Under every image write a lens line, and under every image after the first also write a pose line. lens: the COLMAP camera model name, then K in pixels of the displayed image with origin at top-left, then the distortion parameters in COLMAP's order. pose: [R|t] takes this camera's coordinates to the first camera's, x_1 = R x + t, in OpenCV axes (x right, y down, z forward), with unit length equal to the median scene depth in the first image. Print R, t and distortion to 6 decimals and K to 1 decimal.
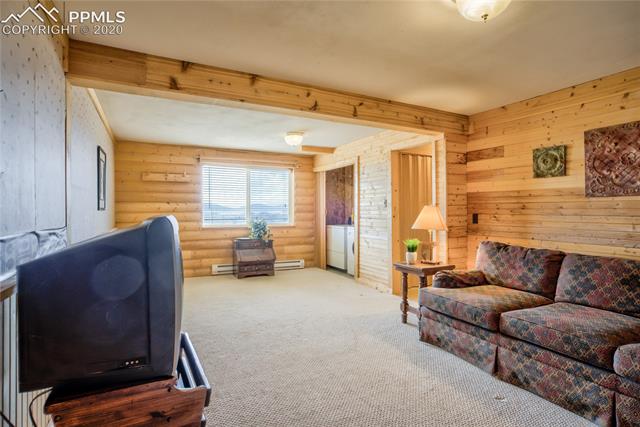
lens RADIAL K [[331.5, 0, 319.8], [0, 331.5, 210.8], [0, 0, 1]] dist [-0.004720, 0.004096]
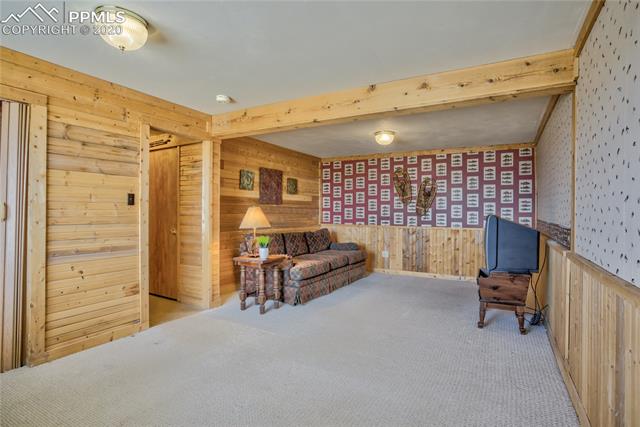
lens RADIAL K [[331.5, 0, 319.4], [0, 331.5, 212.3], [0, 0, 1]] dist [-0.004720, 0.004096]
pose [[-0.537494, -0.003229, 0.843262, -0.855641], [-0.006408, 0.999979, -0.000256, 0.005635], [-0.843244, -0.005541, -0.537503, 1.602572]]
